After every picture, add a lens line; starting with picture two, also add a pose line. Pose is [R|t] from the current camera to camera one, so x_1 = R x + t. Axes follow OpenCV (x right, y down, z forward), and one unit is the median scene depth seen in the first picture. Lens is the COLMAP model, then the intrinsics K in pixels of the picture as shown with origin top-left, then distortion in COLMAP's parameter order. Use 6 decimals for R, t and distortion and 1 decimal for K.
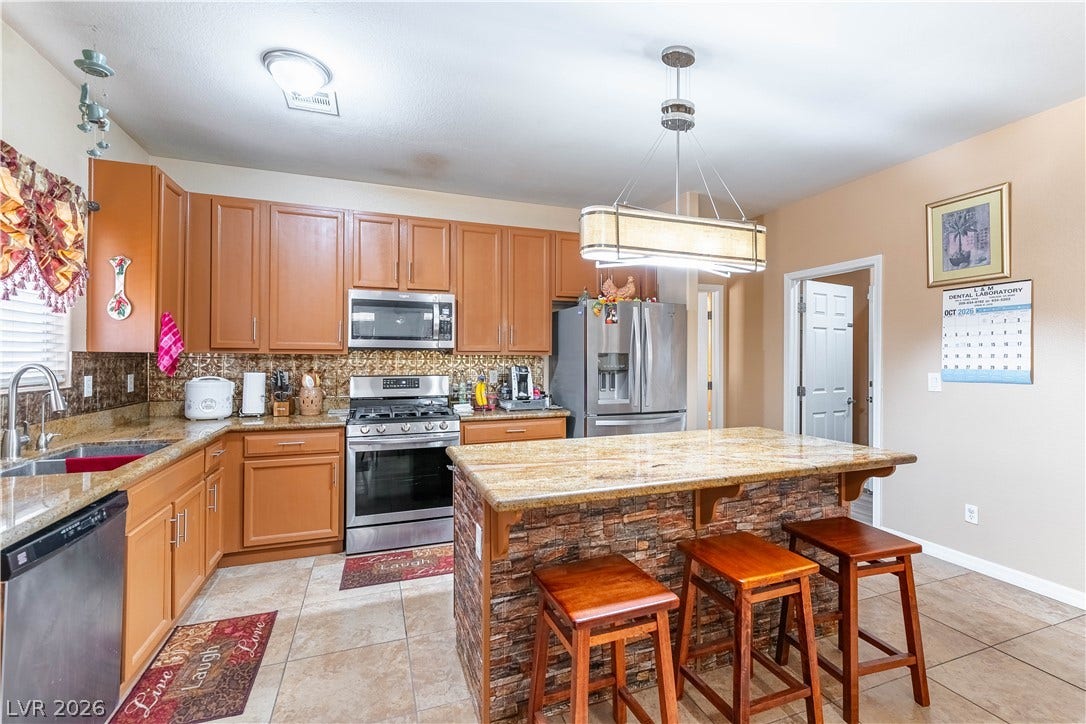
lens RADIAL K [[479.5, 0, 543.0], [0, 479.5, 355.4], [0, 0, 1]] dist [0.003792, 0.000121]
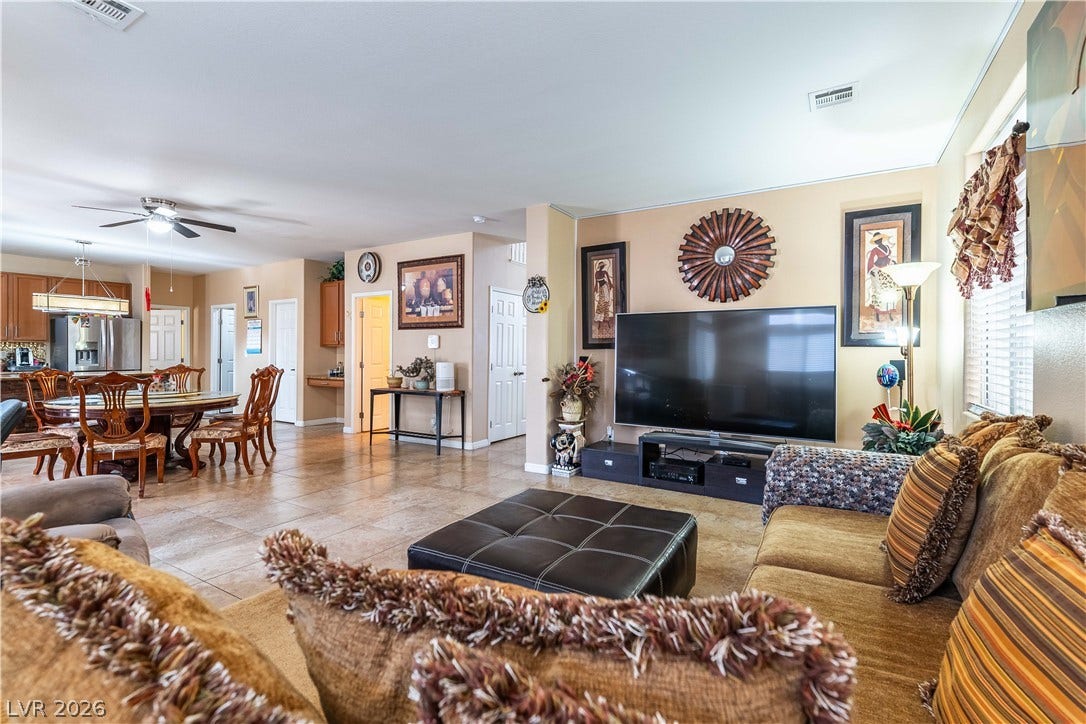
lens RADIAL K [[479.5, 0, 544.5], [0, 479.5, 354.0], [0, 0, 1]] dist [0.003792, 0.000121]
pose [[0.765291, -0.004144, 0.643671, 0.381360], [-0.003667, 0.999935, 0.010797, 0.022647], [-0.643673, -0.010623, 0.765227, -2.219343]]
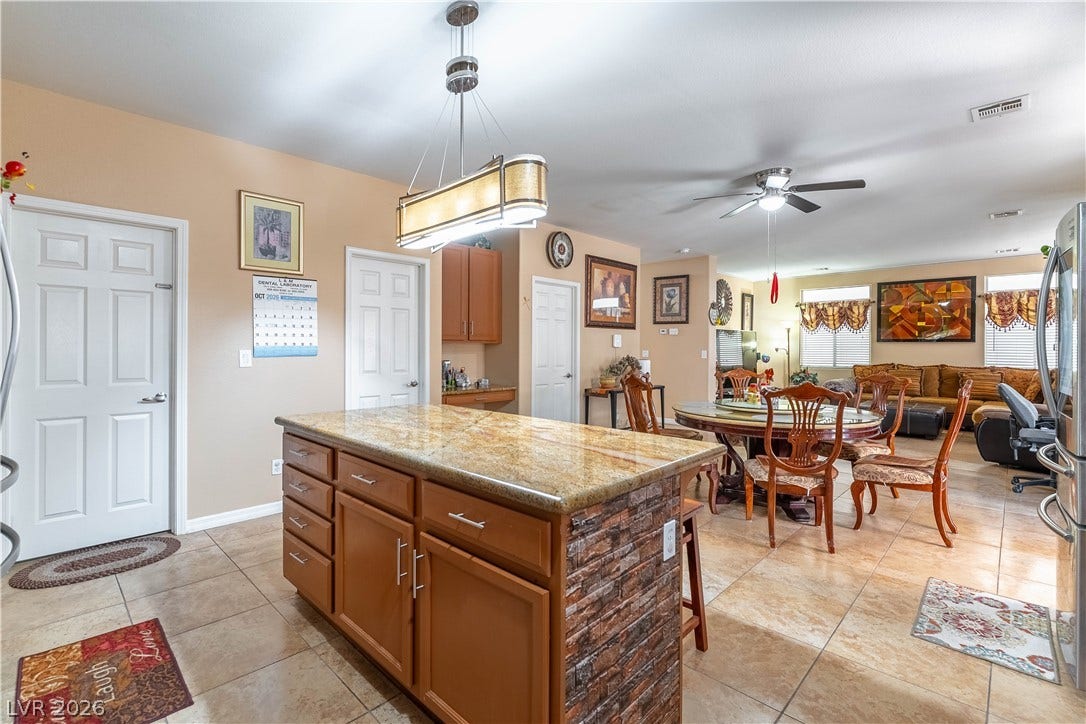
lens RADIAL K [[479.5, 0, 535.5], [0, 479.5, 350.7], [0, 0, 1]] dist [0.003792, 0.000121]
pose [[-0.430561, -0.009791, 0.902508, -0.450881], [-0.009010, 0.999938, 0.006550, 0.026181], [-0.902517, -0.005311, -0.430622, 0.914800]]
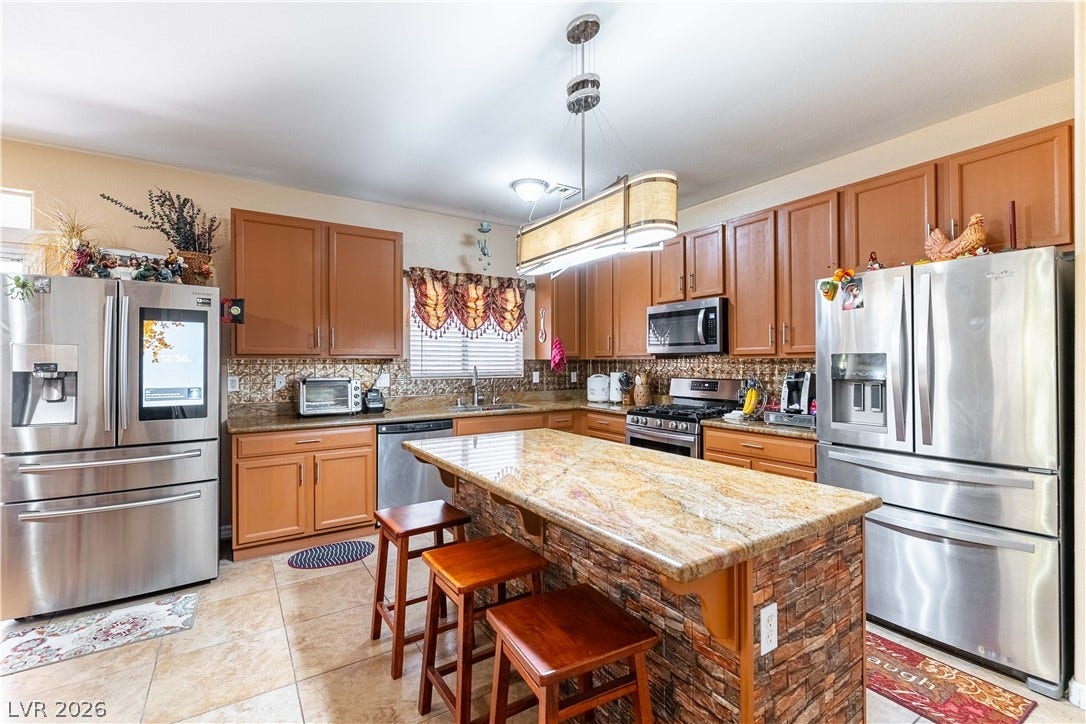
lens RADIAL K [[479.5, 0, 547.5], [0, 479.5, 358.1], [0, 0, 1]] dist [0.003792, 0.000121]
pose [[0.220779, -0.011594, -0.975255, 0.825122], [0.007431, 0.999920, -0.010204, 0.005817], [0.975296, -0.004994, 0.220848, 0.527168]]
